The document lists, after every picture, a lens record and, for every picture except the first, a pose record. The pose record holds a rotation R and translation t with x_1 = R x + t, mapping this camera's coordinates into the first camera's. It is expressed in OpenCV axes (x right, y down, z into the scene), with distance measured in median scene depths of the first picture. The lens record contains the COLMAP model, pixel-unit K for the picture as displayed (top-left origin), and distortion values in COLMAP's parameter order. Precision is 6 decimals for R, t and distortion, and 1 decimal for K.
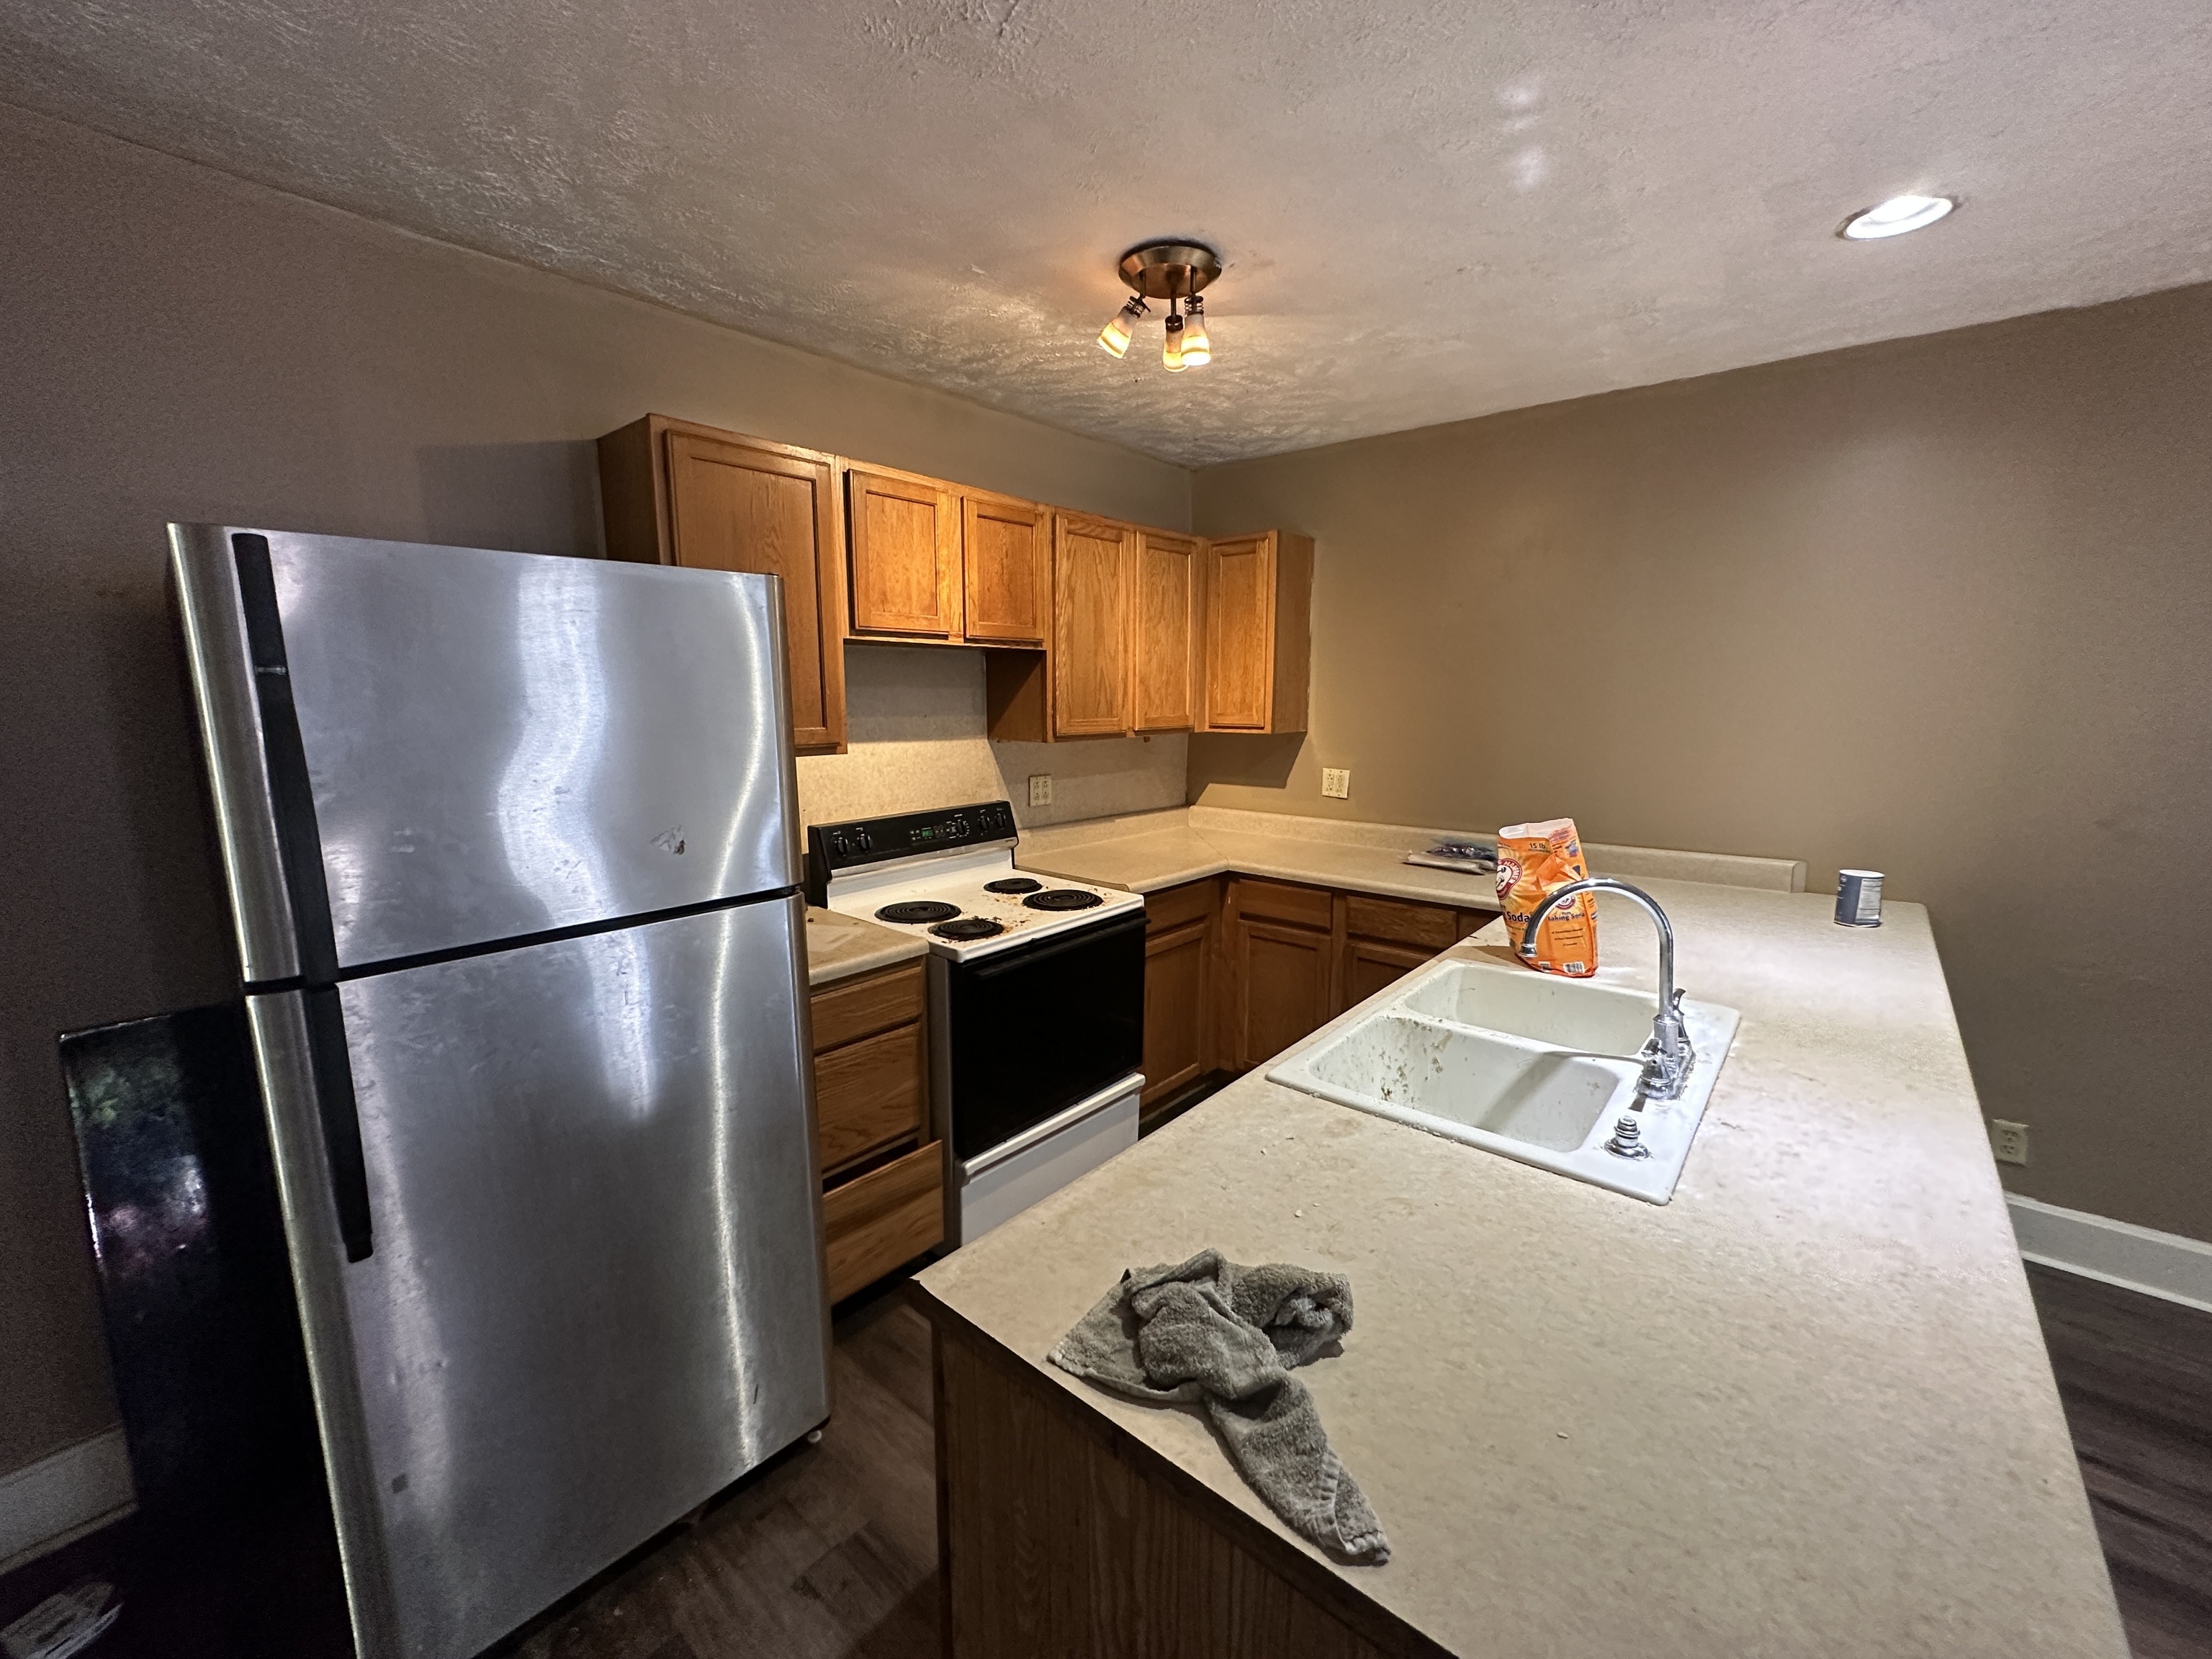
lens RADIAL K [[876.9, 0, 1106.0], [0, 876.9, 829.5], [0, 0, 1]] dist [-0.001055, 0.000216]
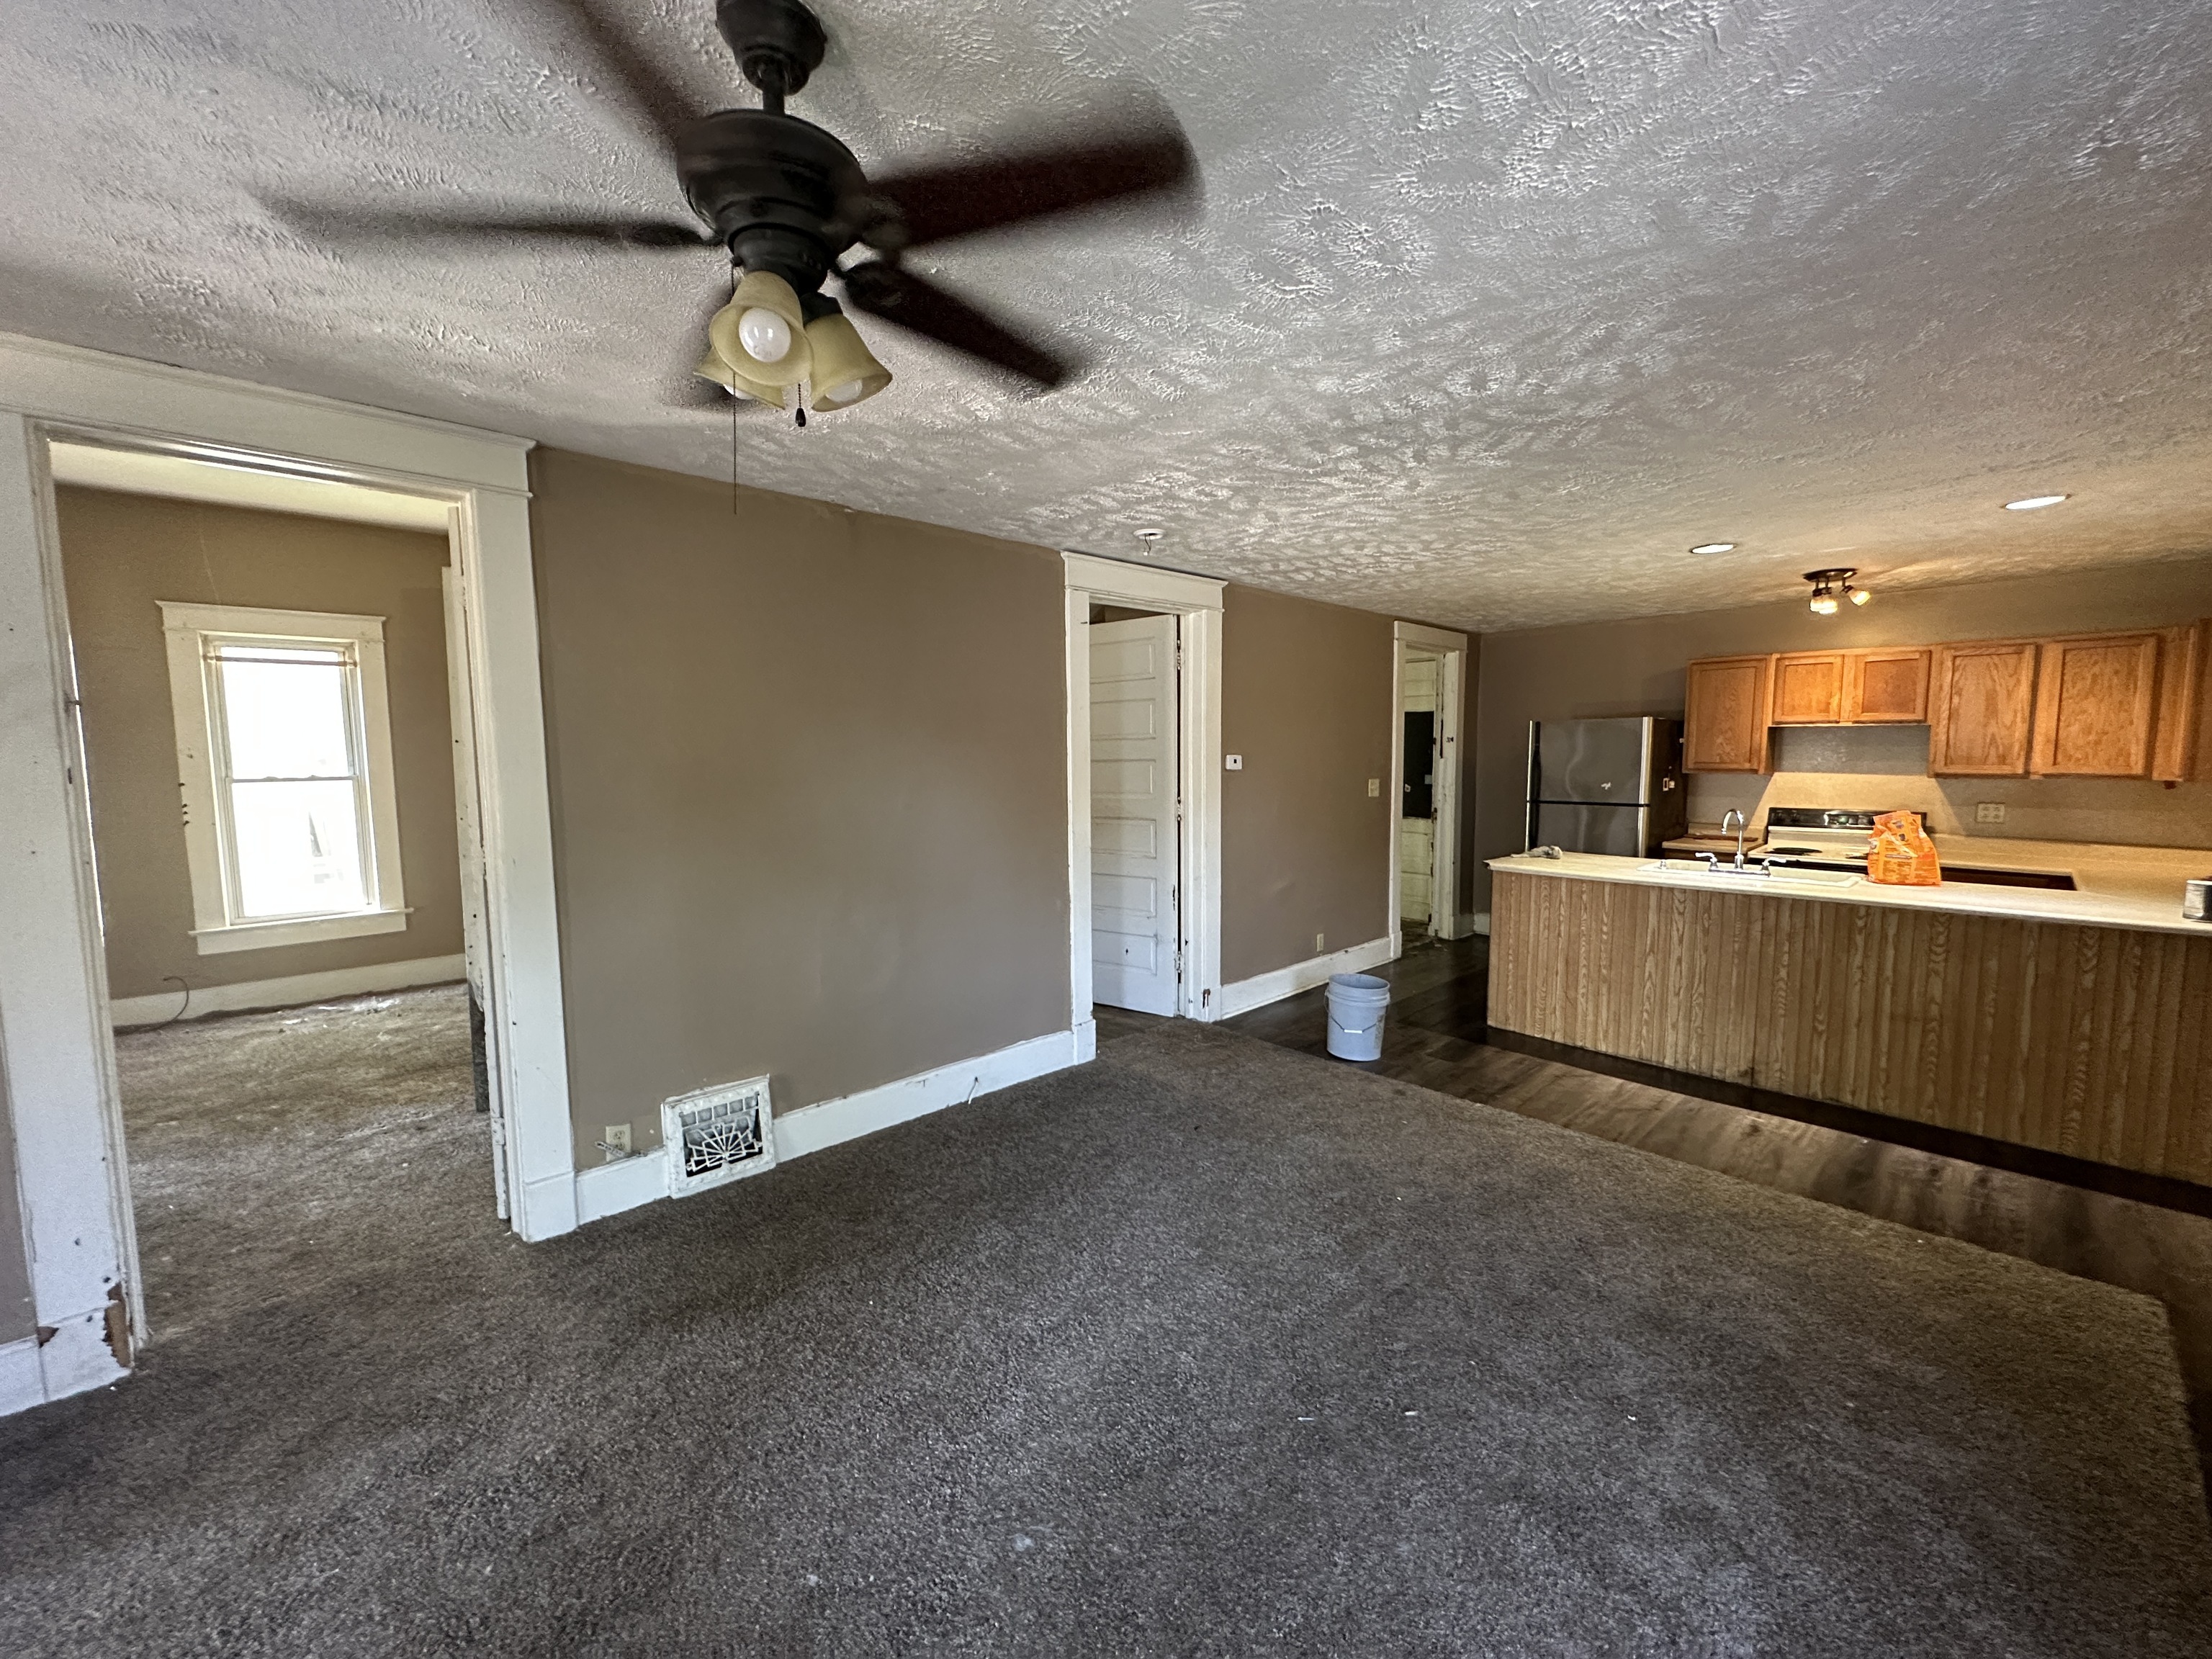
lens RADIAL K [[883.5, 0, 1106.0], [0, 883.5, 829.5], [0, 0, 1]] dist [-0.002807, 0.000585]
pose [[-0.103417, 0.092059, -0.990369, 2.021679], [-0.152312, 0.982498, 0.107232, 0.068314], [0.982907, 0.161934, -0.087585, -0.468889]]
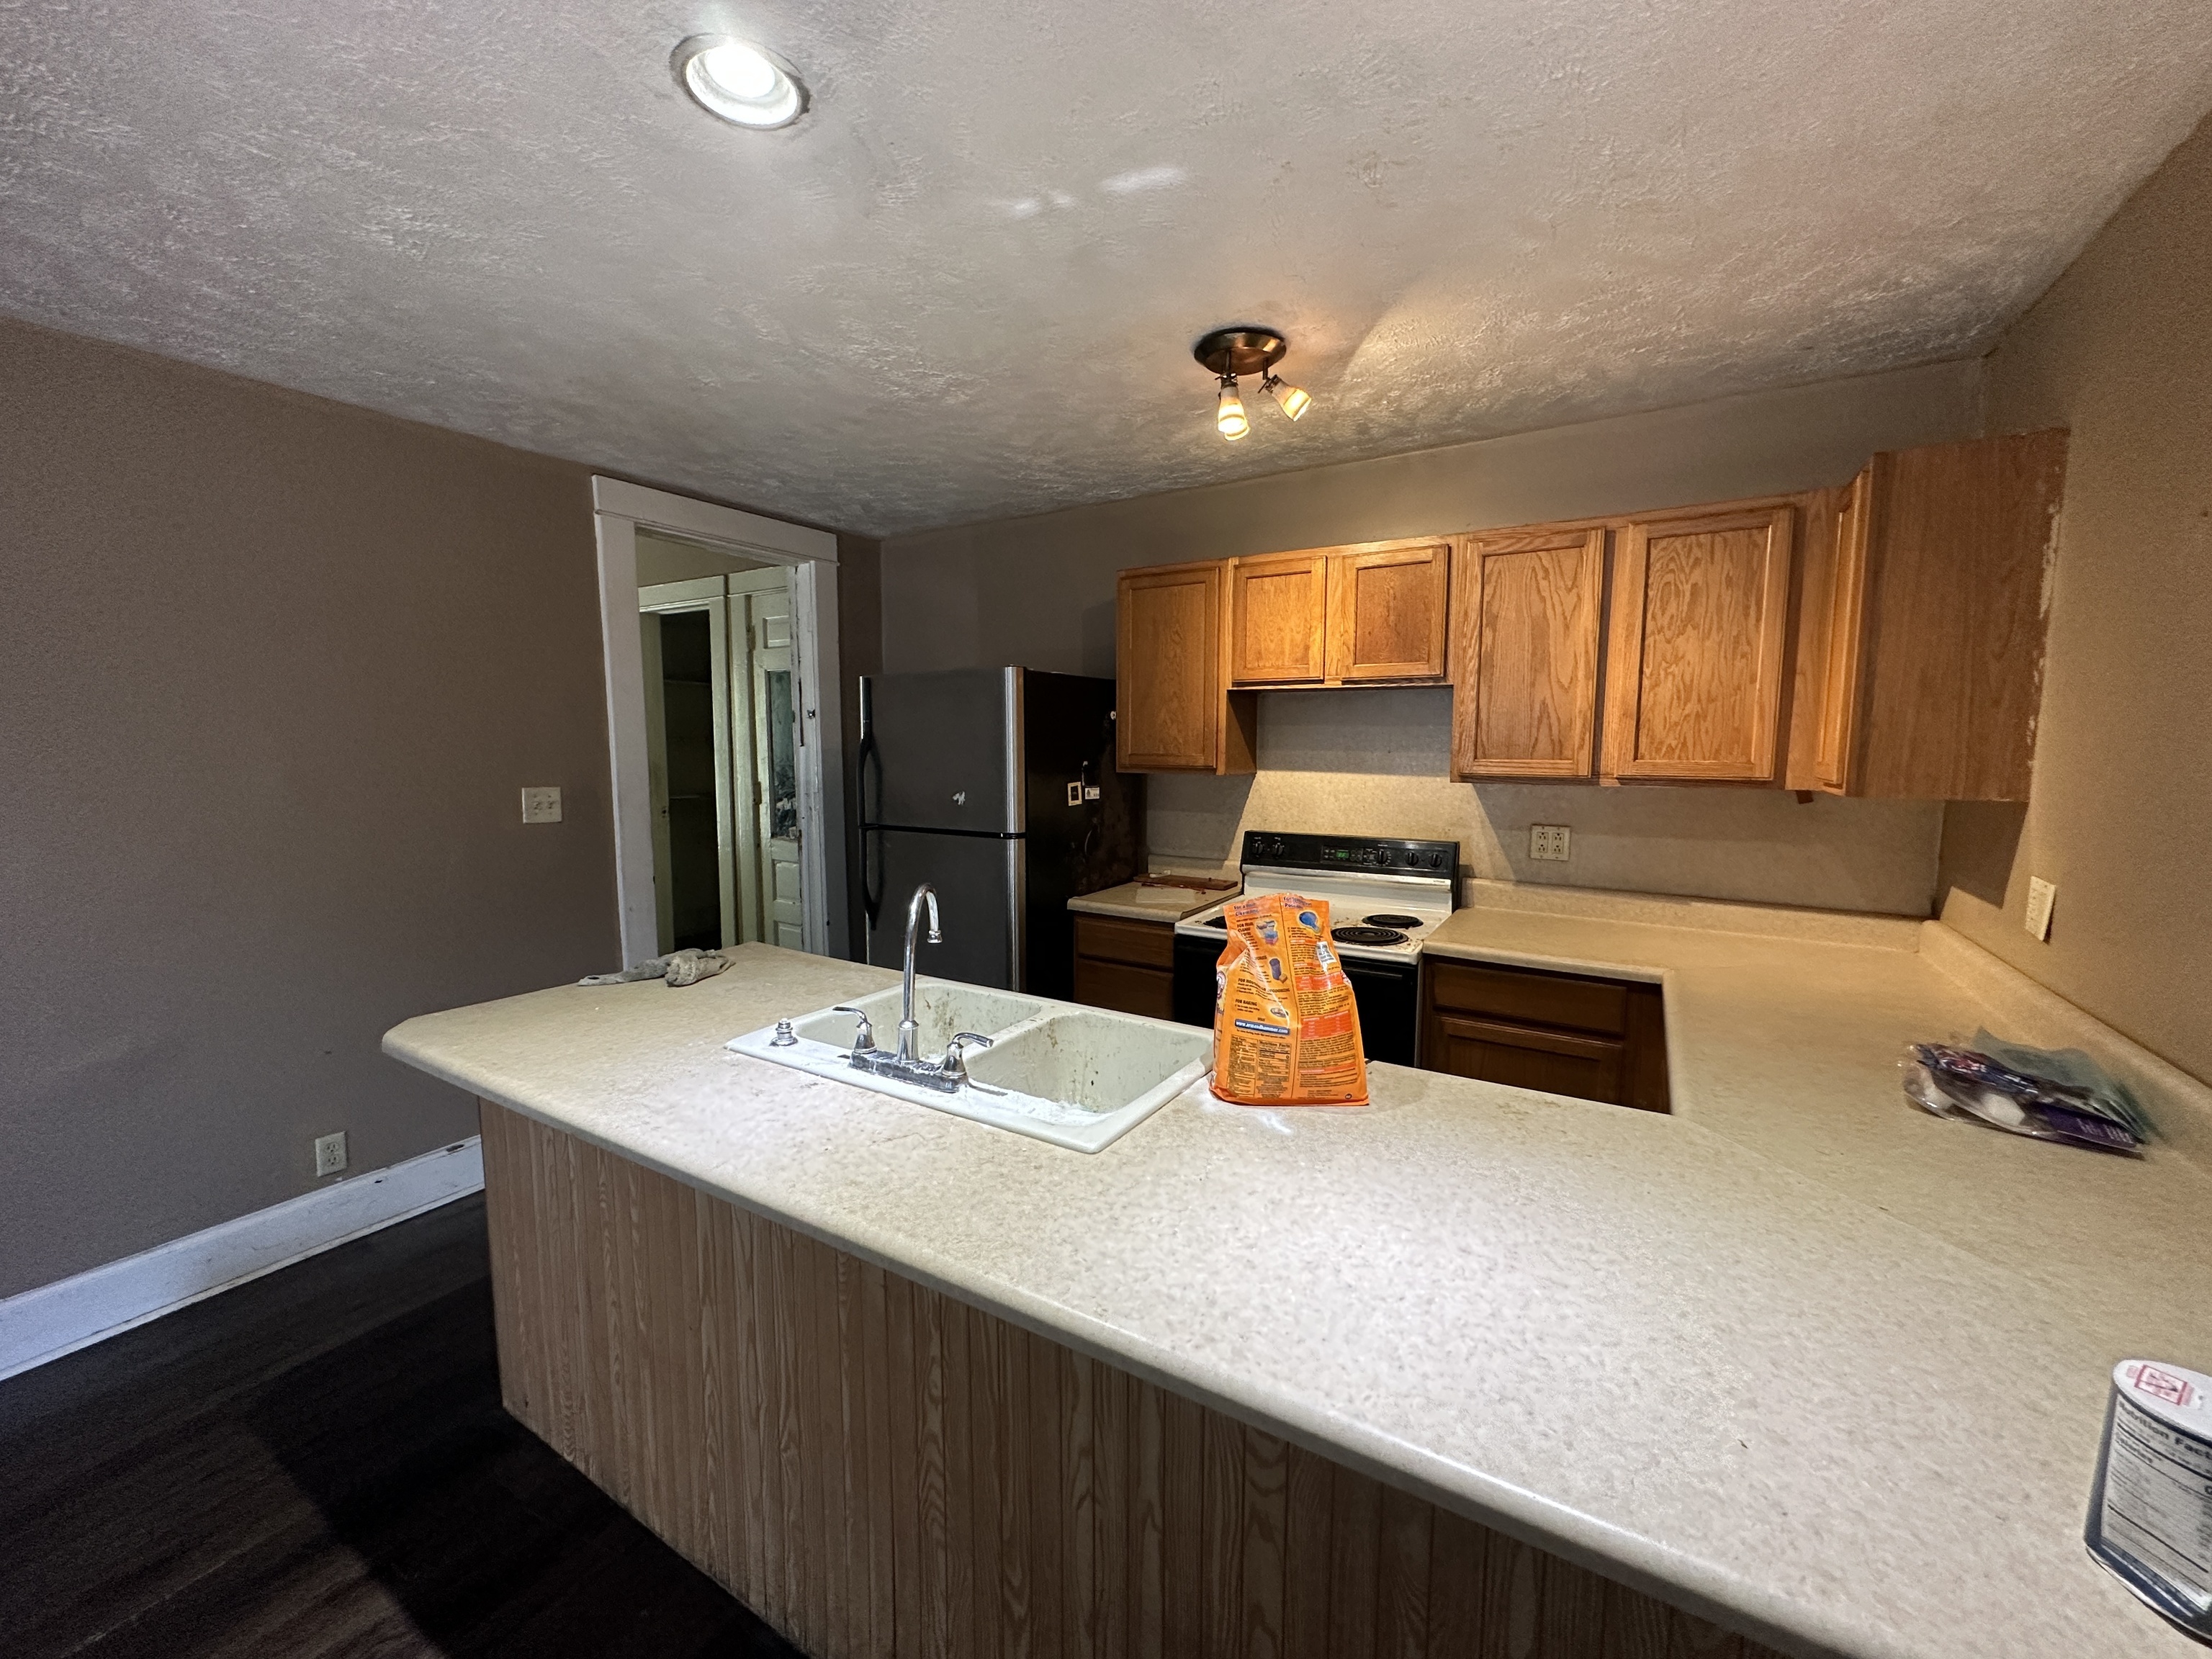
lens RADIAL K [[883.5, 0, 1106.0], [0, 883.5, 829.5], [0, 0, 1]] dist [-0.002807, 0.000585]
pose [[0.159727, 0.104766, -0.981586, 0.893588], [-0.156110, 0.984521, 0.079676, -0.073582], [0.974739, 0.140509, 0.173609, 0.530456]]
